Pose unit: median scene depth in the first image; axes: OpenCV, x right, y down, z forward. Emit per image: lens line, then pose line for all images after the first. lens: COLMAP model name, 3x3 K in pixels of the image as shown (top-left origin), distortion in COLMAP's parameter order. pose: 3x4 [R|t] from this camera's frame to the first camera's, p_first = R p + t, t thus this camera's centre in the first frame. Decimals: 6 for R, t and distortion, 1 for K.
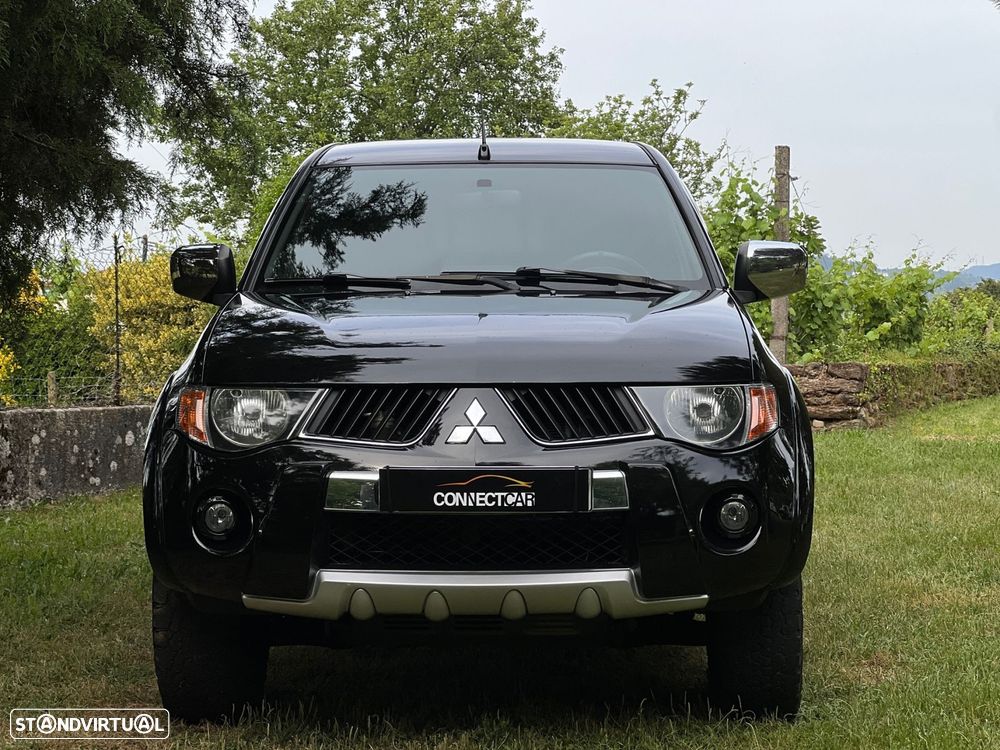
lens RADIAL K [[2221.0, 0, 500.4], [0, 2221.0, 347.5], [0, 0, 1]] dist [-0.172720, 5.211855]
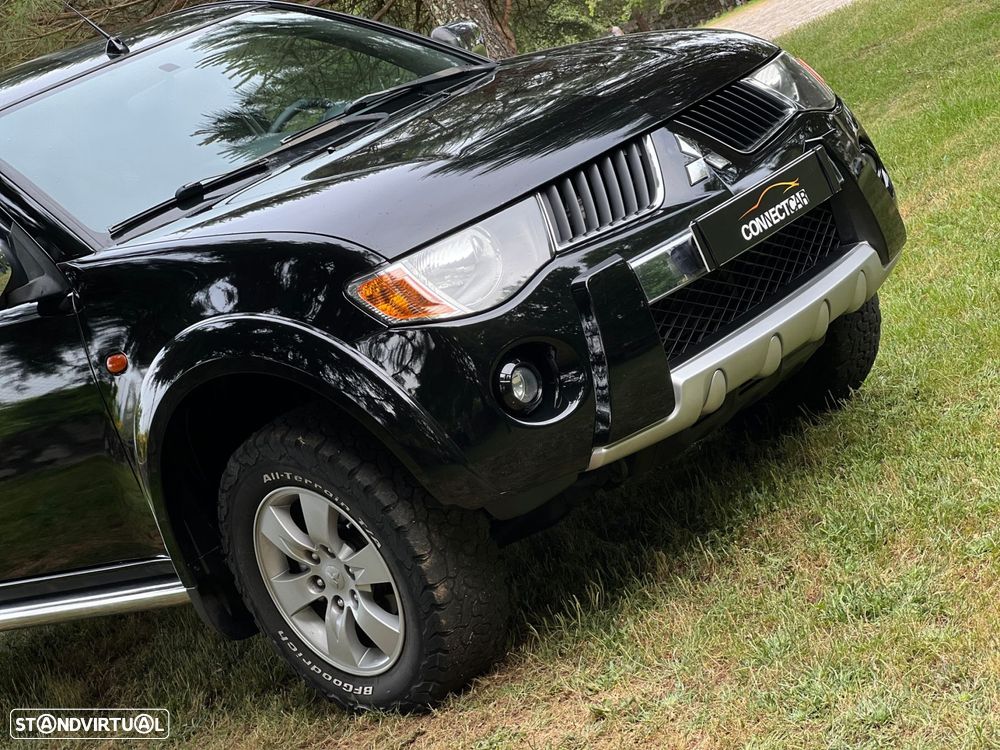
lens RADIAL K [[2221.0, 0, 500.4], [0, 2221.0, 347.5], [0, 0, 1]] dist [-0.172720, 5.211855]
pose [[0.646710, -0.388177, 0.656570, -0.658736], [0.420232, 0.899711, 0.118005, -0.033387], [-0.636531, 0.199597, 0.744976, 0.409244]]
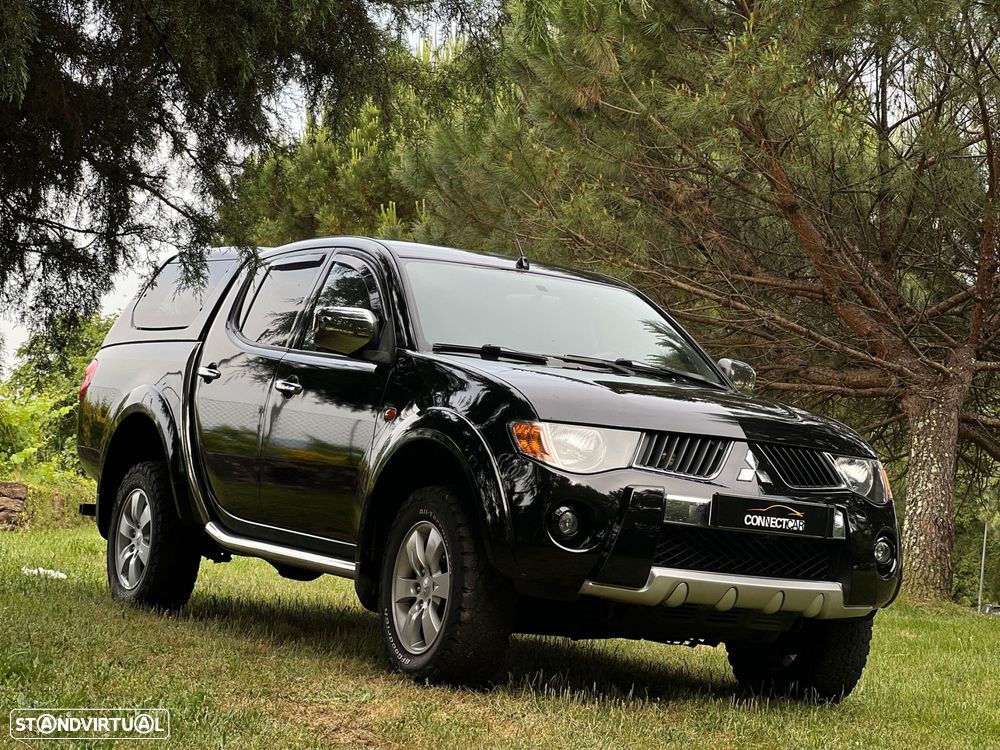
lens RADIAL K [[2221.0, 0, 500.4], [0, 2221.0, 347.5], [0, 0, 1]] dist [-0.172720, 5.211855]
pose [[0.874215, 0.120443, 0.470363, -0.791718], [-0.087329, 0.991951, -0.091694, 0.098609], [-0.477621, 0.039084, 0.877696, -0.126479]]
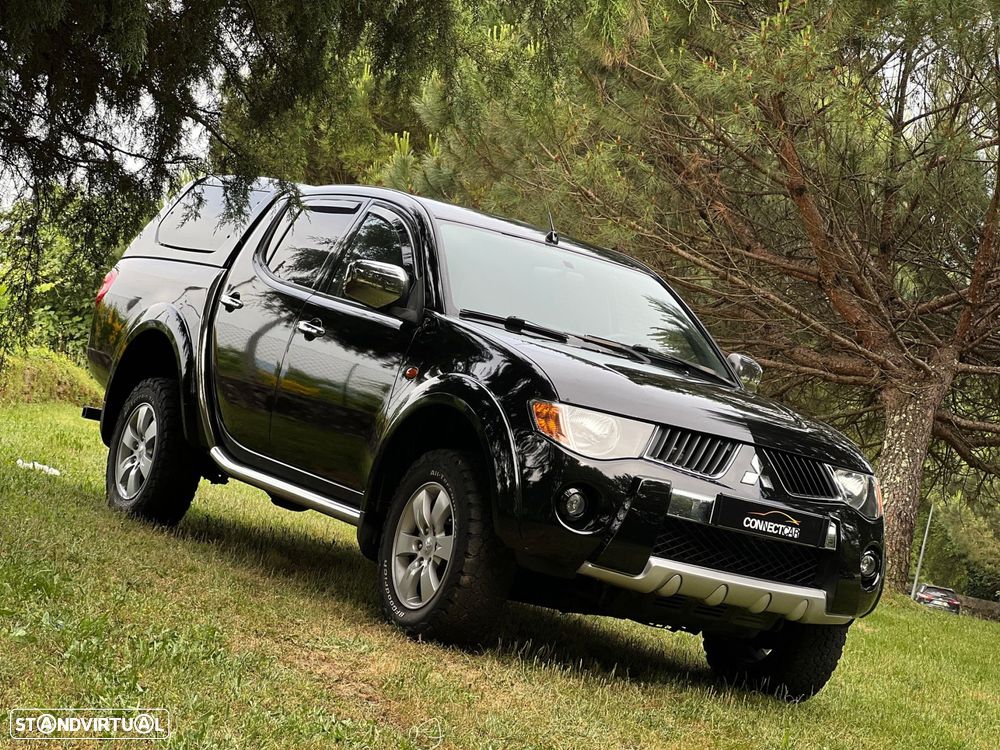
lens RADIAL K [[2221.7, 0, 509.8], [0, 2221.7, 353.0], [0, 0, 1]] dist [-0.192351, 5.431694]
pose [[0.844405, 0.210510, 0.492612, -0.850826], [-0.209956, 0.976036, -0.057199, 0.073464], [-0.492848, -0.055128, 0.868367, -0.146539]]
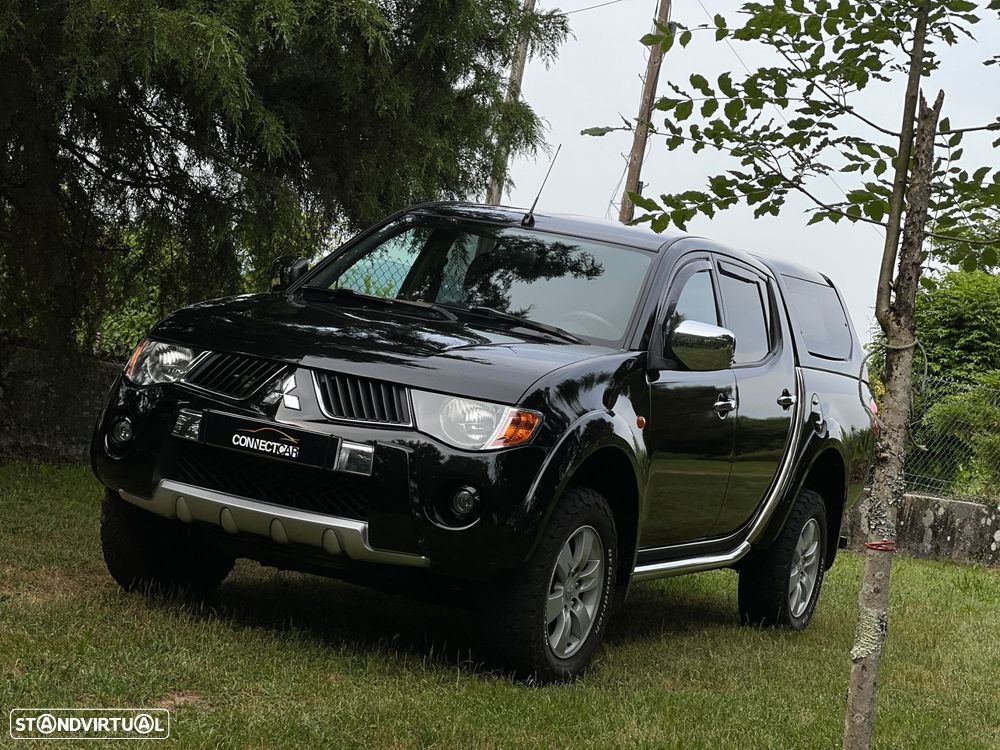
lens RADIAL K [[2221.0, 0, 500.4], [0, 2221.0, 347.5], [0, 0, 1]] dist [-0.172720, 5.211855]
pose [[0.903614, 0.163911, -0.395746, 0.619837], [-0.185248, 0.982561, -0.016022, 0.005262], [0.386219, 0.087789, 0.918220, -0.170404]]
